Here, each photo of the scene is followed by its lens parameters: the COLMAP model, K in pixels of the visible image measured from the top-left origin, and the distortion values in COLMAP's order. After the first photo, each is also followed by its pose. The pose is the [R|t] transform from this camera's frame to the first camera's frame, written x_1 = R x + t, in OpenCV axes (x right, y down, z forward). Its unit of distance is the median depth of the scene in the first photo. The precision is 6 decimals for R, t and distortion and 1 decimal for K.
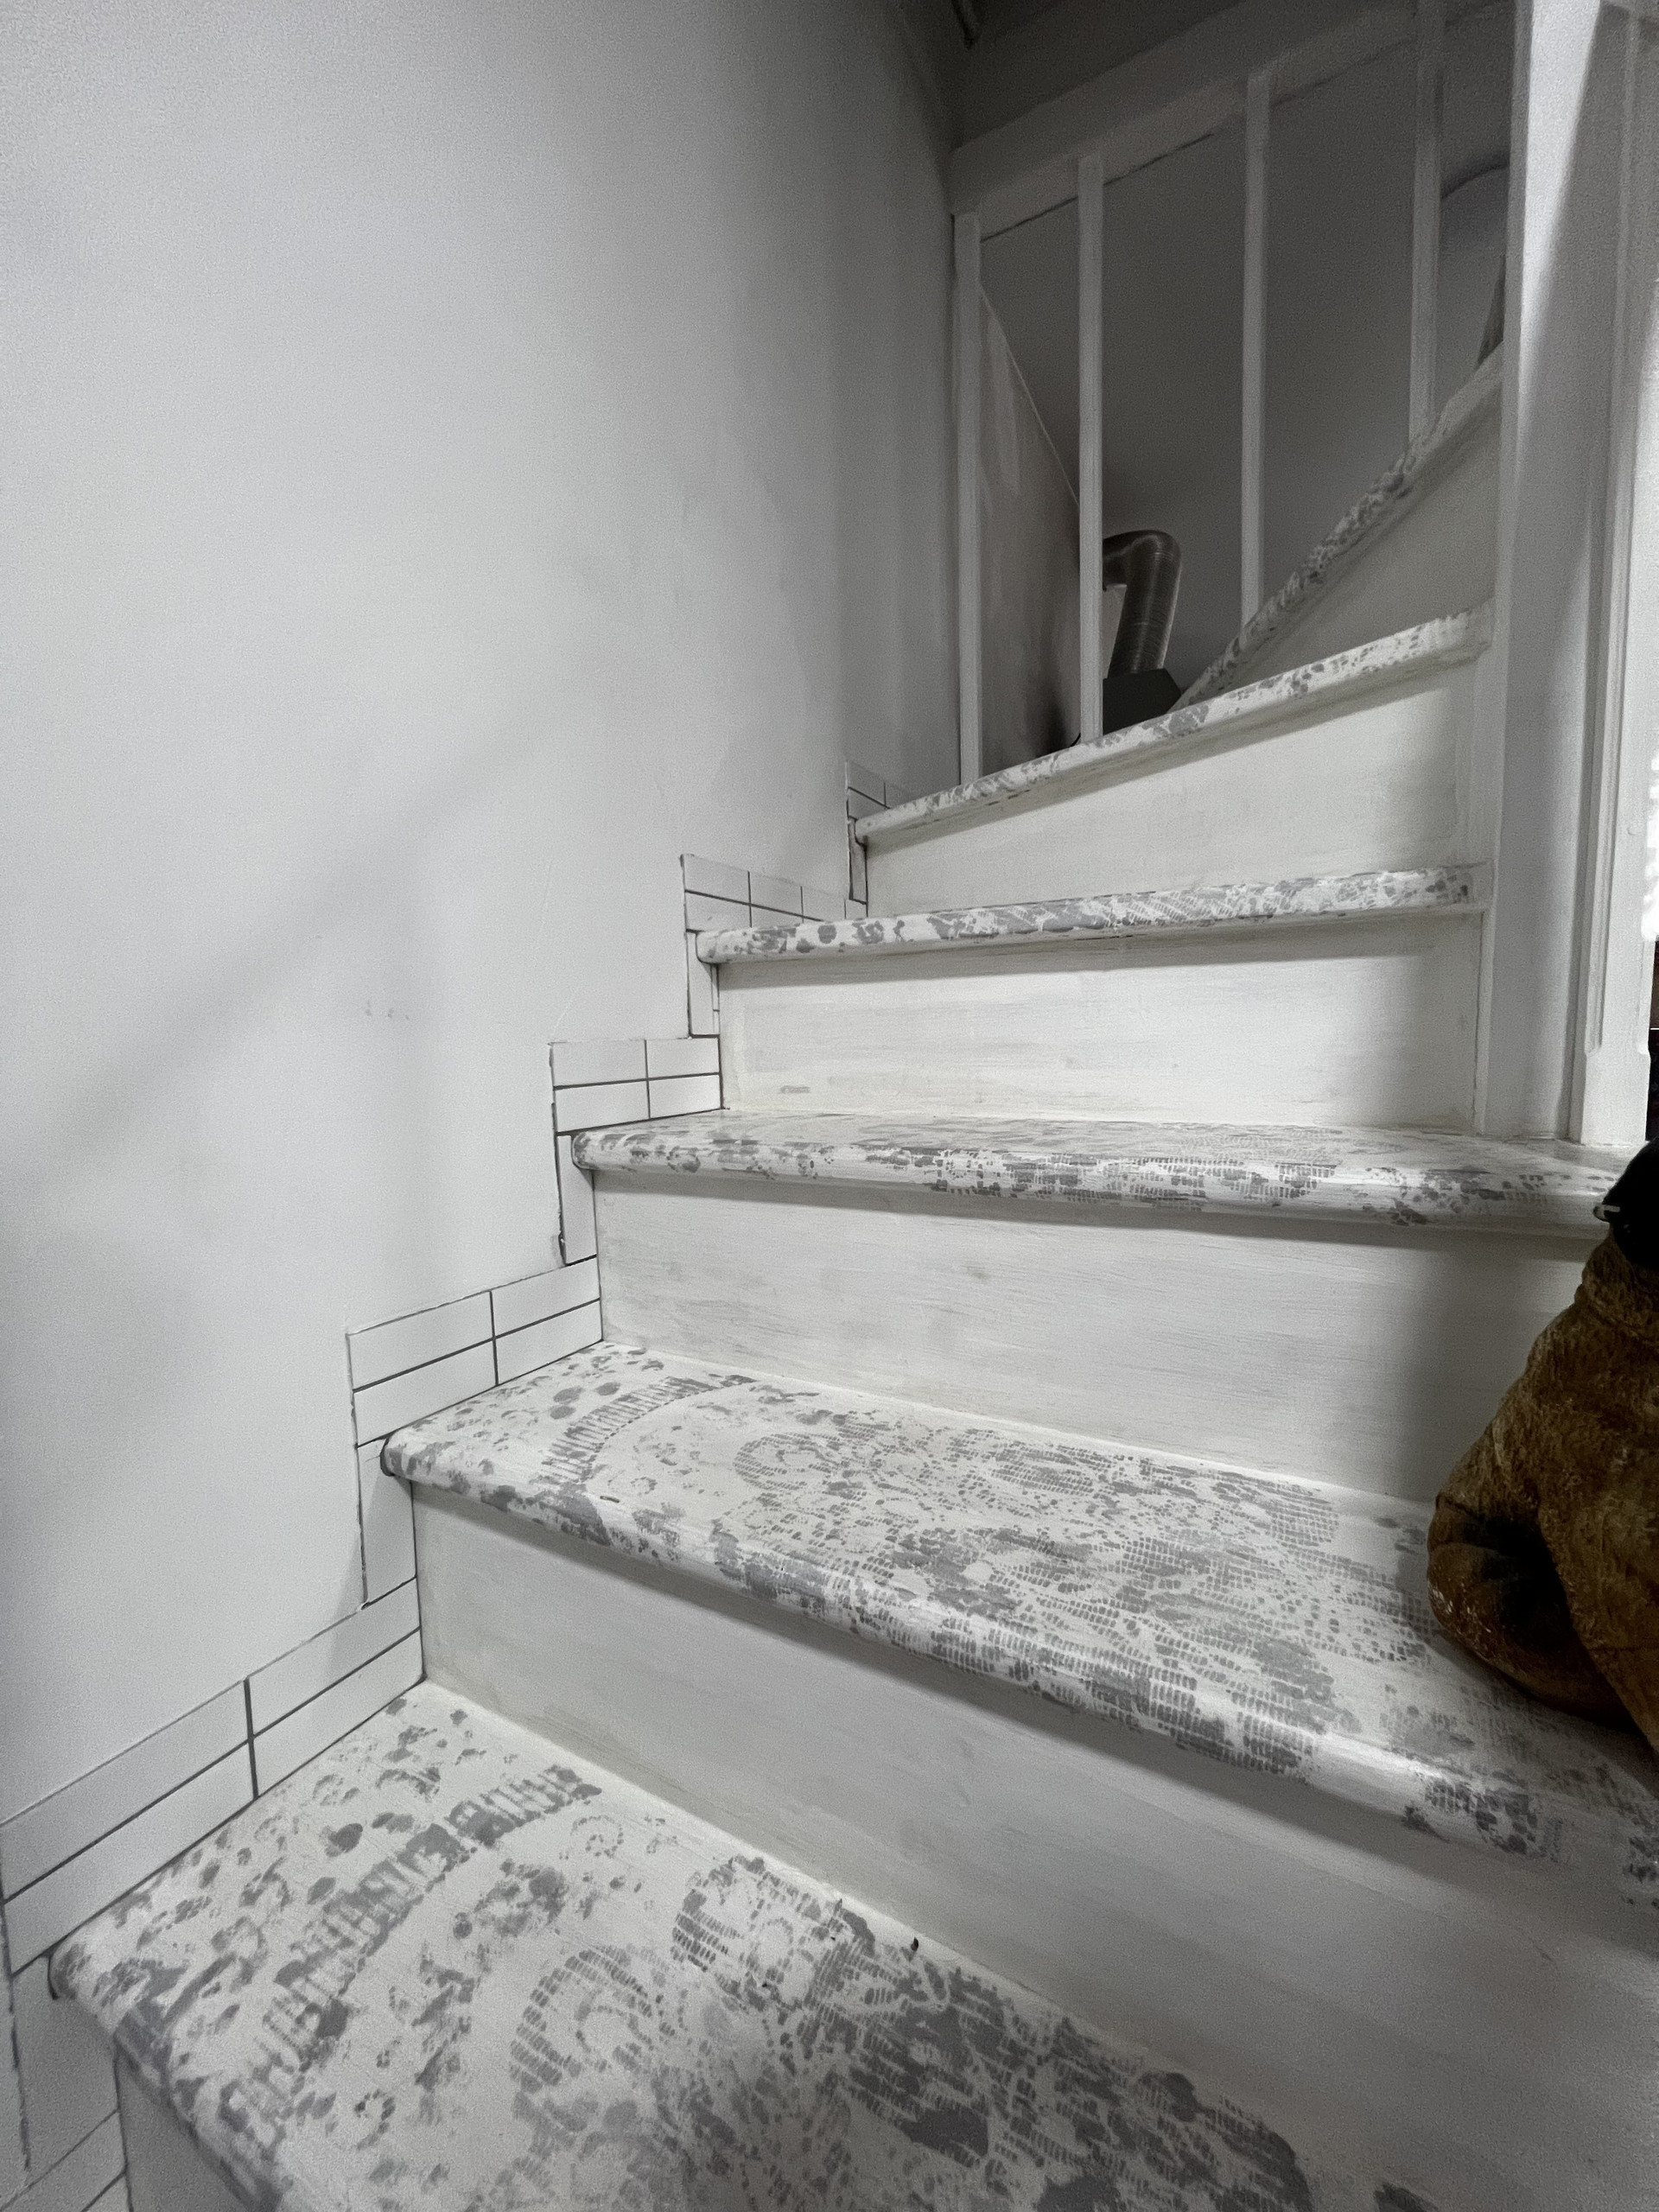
lens RADIAL K [[888.7, 0, 827.1], [0, 888.7, 1115.2], [0, 0, 1]] dist [-0.001757, 0.000627]
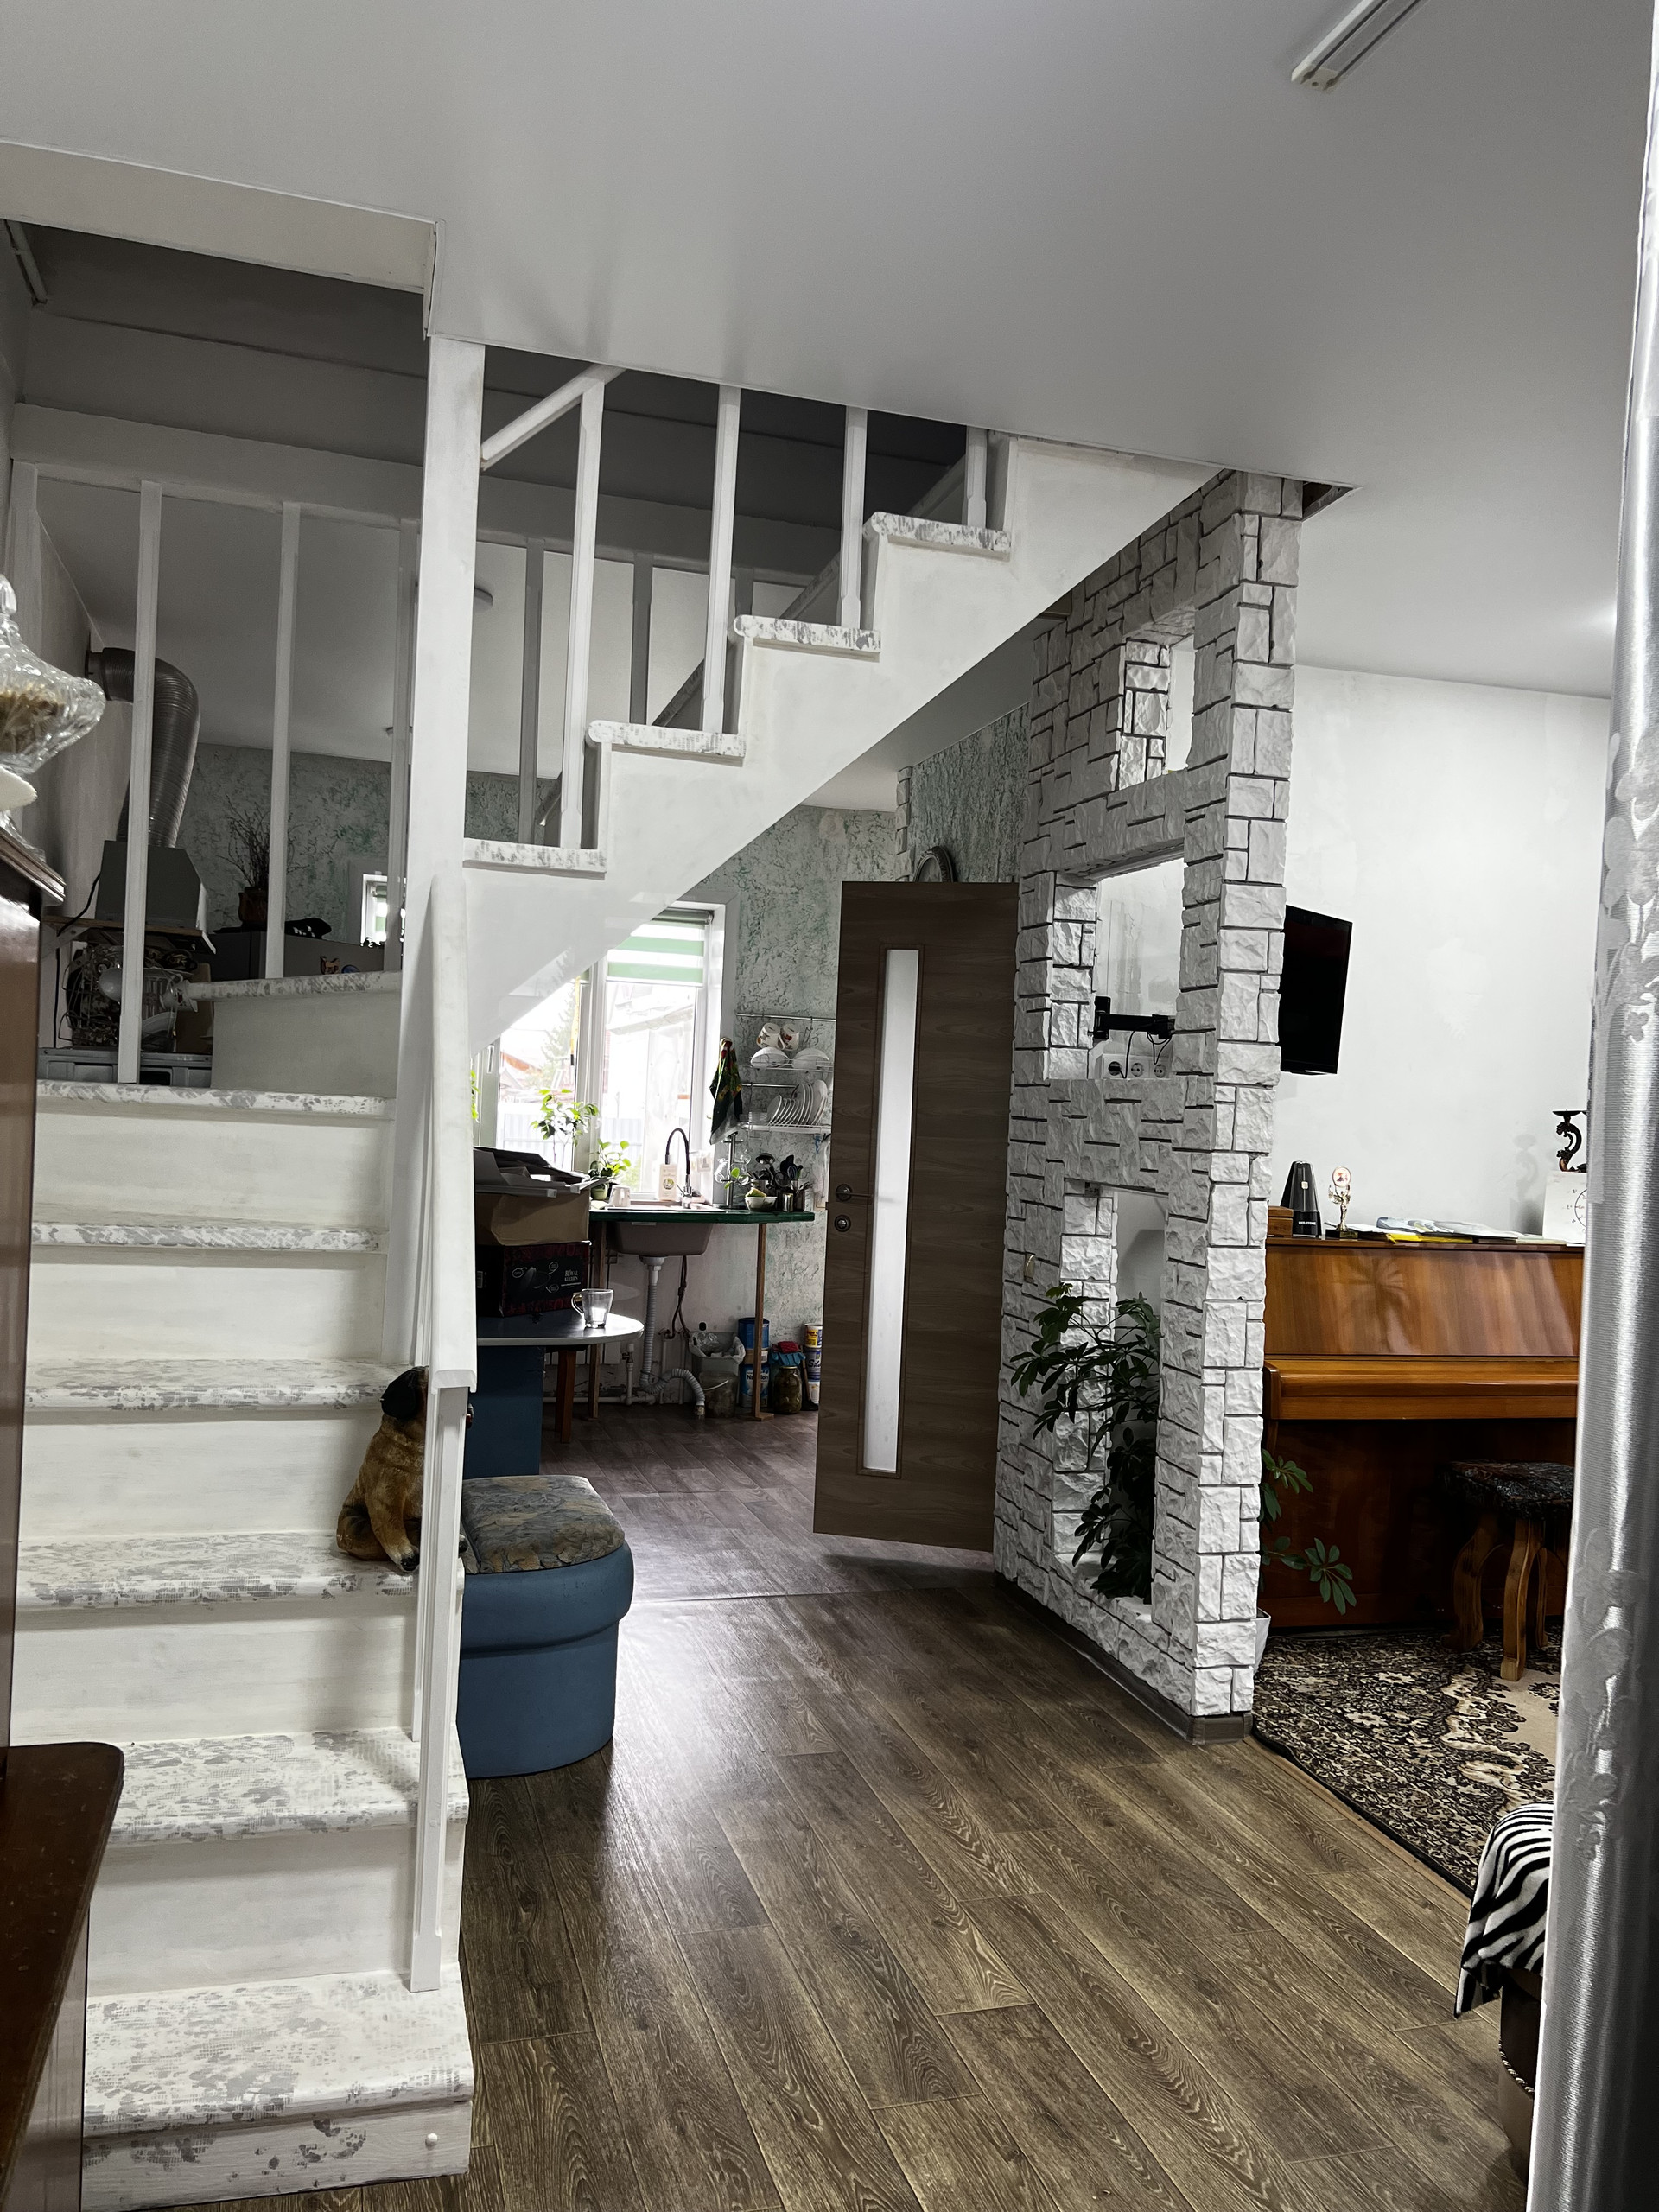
lens RADIAL K [[1675.9, 0, 833.0], [0, 1675.9, 1094.7], [0, 0, 1]] dist [0.027074, -0.012850]
pose [[0.701299, 0.059142, 0.710409, -1.472352], [-0.002457, 0.996747, -0.080554, -0.314058], [-0.712863, 0.054747, 0.699163, -2.761639]]
